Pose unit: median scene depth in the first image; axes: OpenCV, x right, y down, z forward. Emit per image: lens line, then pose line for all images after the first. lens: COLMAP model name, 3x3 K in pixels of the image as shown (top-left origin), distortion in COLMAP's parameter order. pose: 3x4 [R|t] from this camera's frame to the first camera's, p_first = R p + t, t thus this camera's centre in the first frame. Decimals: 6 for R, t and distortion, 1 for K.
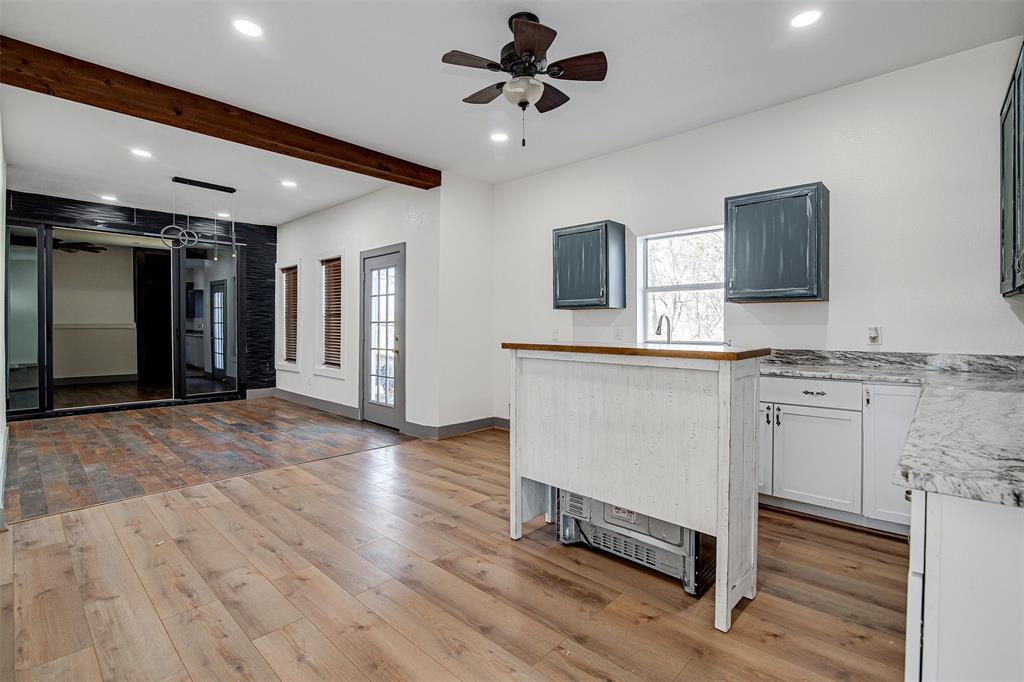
lens RADIAL K [[480.5, 0, 511.9], [0, 480.5, 336.0], [0, 0, 1]] dist [-0.022391, 0.004084]
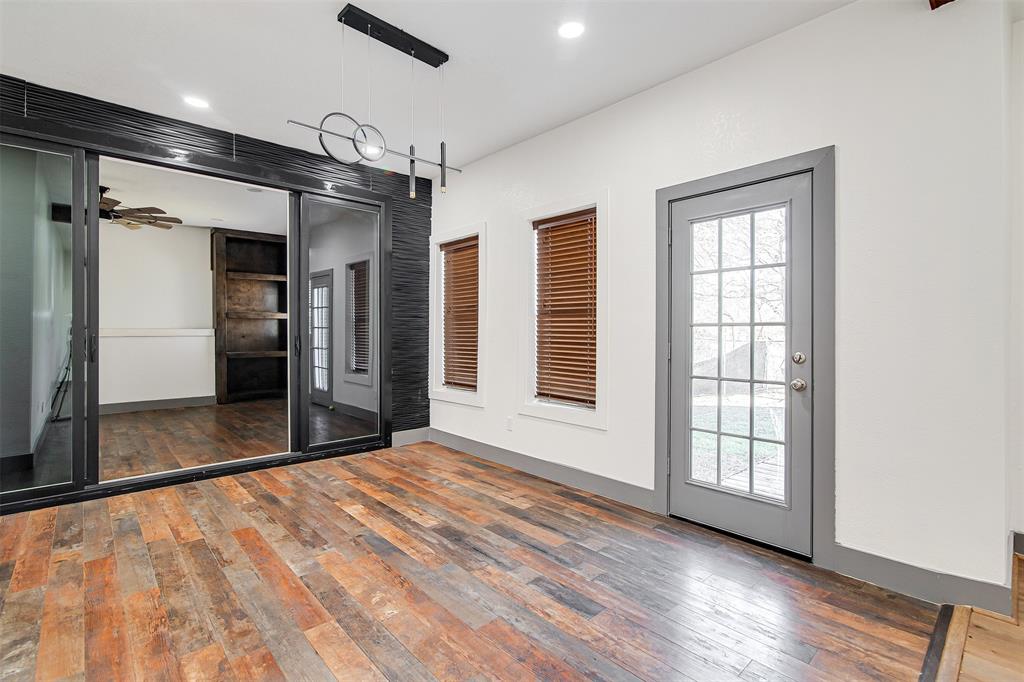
lens RADIAL K [[480.5, 0, 517.2], [0, 480.5, 337.9], [0, 0, 1]] dist [-0.022391, 0.004084]
pose [[0.997205, -0.001593, -0.074702, -0.428842], [0.001020, 0.999970, -0.007704, -0.010450], [0.074712, 0.007607, 0.997176, 0.469578]]
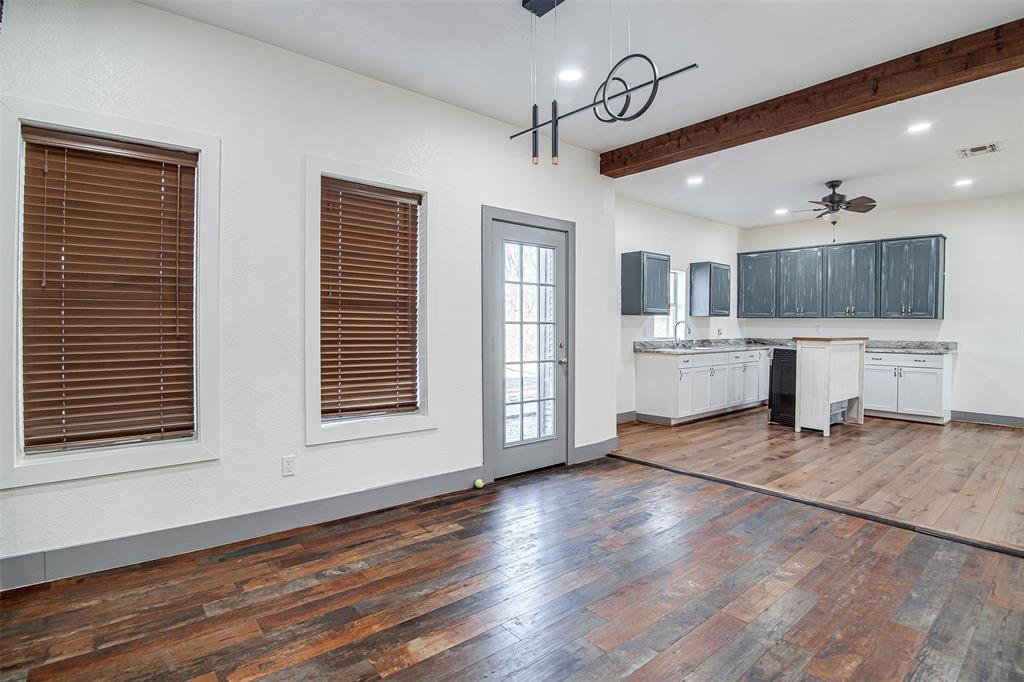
lens RADIAL K [[498.4, 0, 515.7], [0, 498.4, 336.7], [0, 0, 1]] dist [-0.045885, 0.001469]
pose [[0.115412, -0.023162, 0.993048, -0.928818], [0.014488, 0.999661, 0.021632, -0.023062], [-0.993212, 0.011891, 0.115709, 0.884507]]
